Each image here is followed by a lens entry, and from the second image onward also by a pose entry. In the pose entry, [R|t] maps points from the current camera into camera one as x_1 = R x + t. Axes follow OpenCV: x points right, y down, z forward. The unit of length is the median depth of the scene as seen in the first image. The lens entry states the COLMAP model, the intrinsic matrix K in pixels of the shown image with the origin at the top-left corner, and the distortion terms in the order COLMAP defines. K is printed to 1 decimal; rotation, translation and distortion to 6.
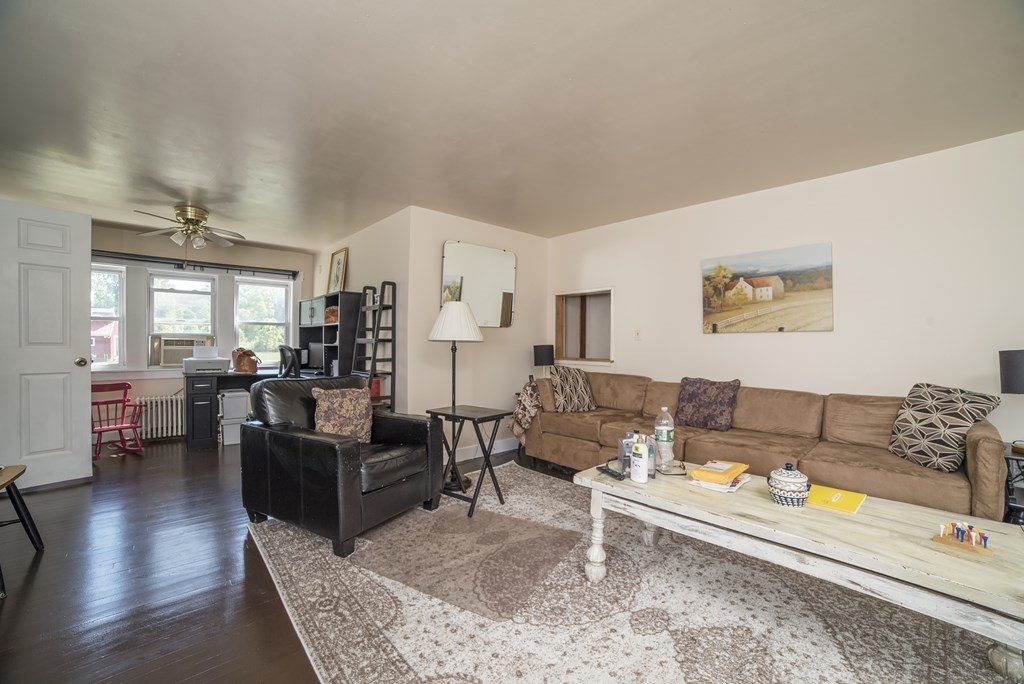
lens RADIAL K [[418.7, 0, 514.6], [0, 418.7, 347.4], [0, 0, 1]] dist [-0.109052, 0.040488]
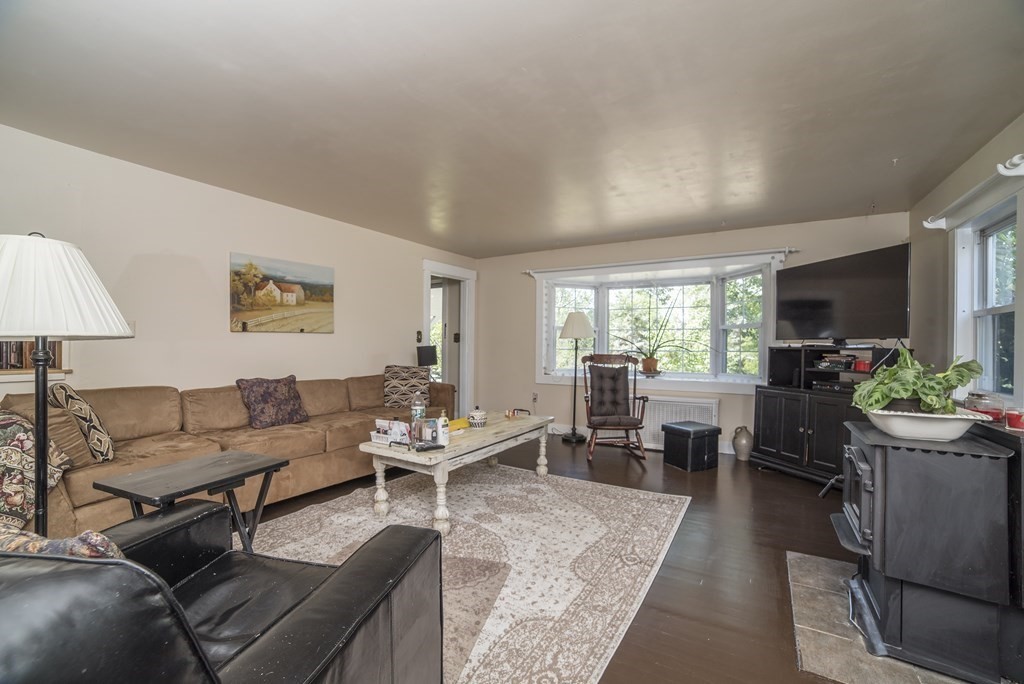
lens RADIAL K [[418.7, 0, 514.6], [0, 418.7, 347.4], [0, 0, 1]] dist [-0.109052, 0.040488]
pose [[-0.272513, -0.015394, 0.962029, -0.572379], [0.002577, 0.999857, 0.016729, -0.011011], [-0.962149, 0.007038, -0.272434, 0.606527]]
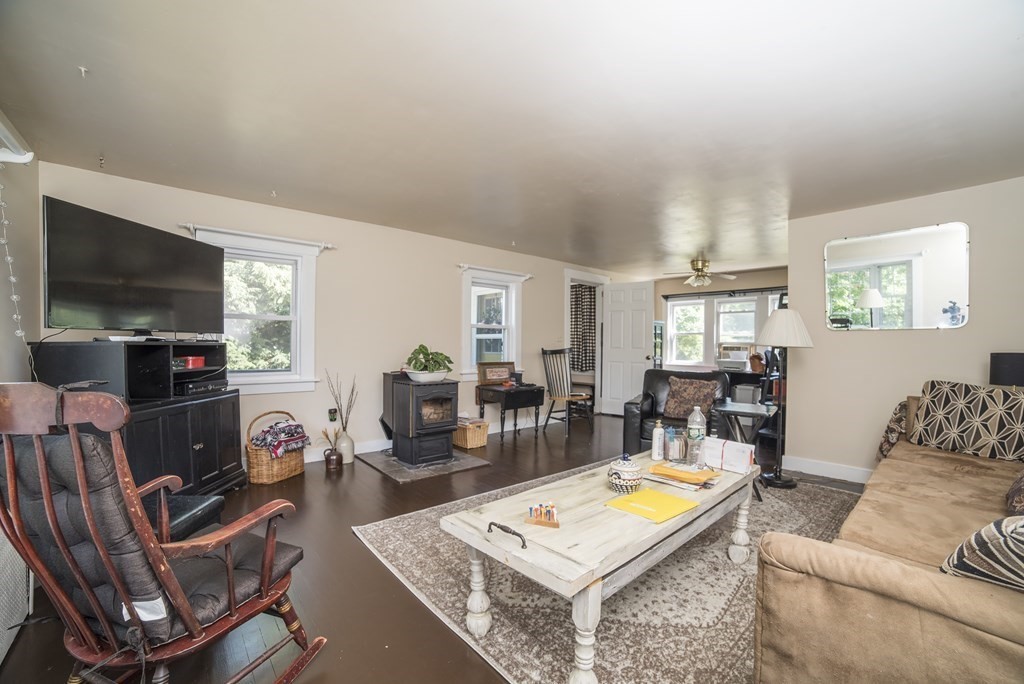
lens RADIAL K [[418.7, 0, 514.6], [0, 418.7, 347.4], [0, 0, 1]] dist [-0.109052, 0.040488]
pose [[-0.026401, -0.002753, -0.999648, 0.805301], [-0.020646, 0.999784, -0.002208, 0.004183], [0.999438, 0.020580, -0.026452, 0.316893]]
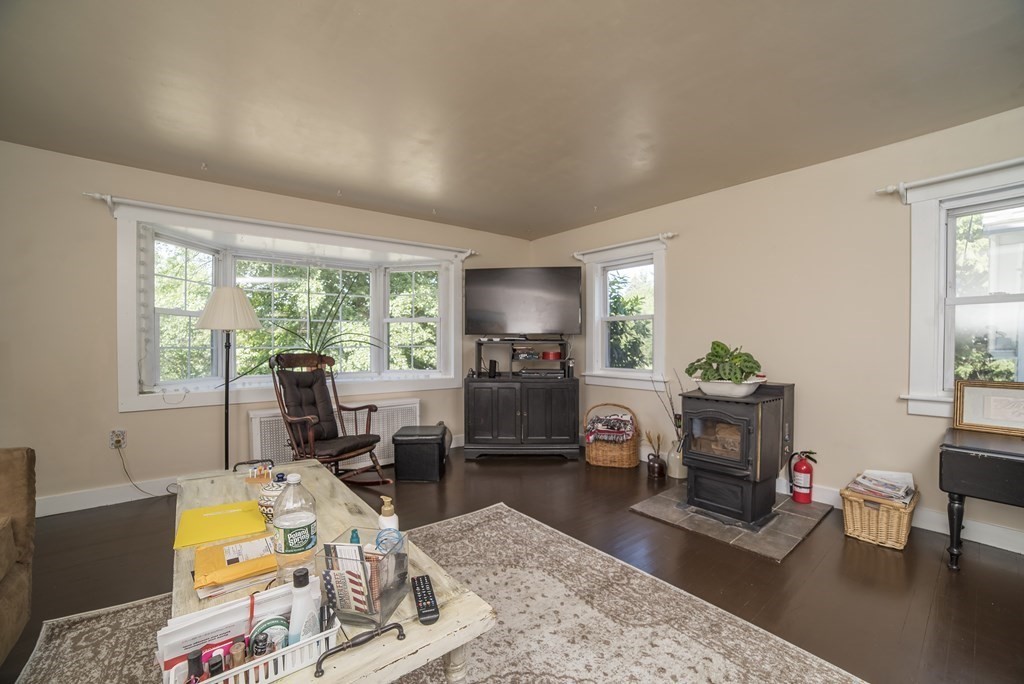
lens RADIAL K [[418.7, 0, 514.6], [0, 418.7, 347.4], [0, 0, 1]] dist [-0.109052, 0.040488]
pose [[-0.997929, -0.010998, 0.063379, 0.053588], [-0.009360, 0.999616, 0.026084, -0.007240], [-0.063641, 0.025437, -0.997649, 0.815393]]
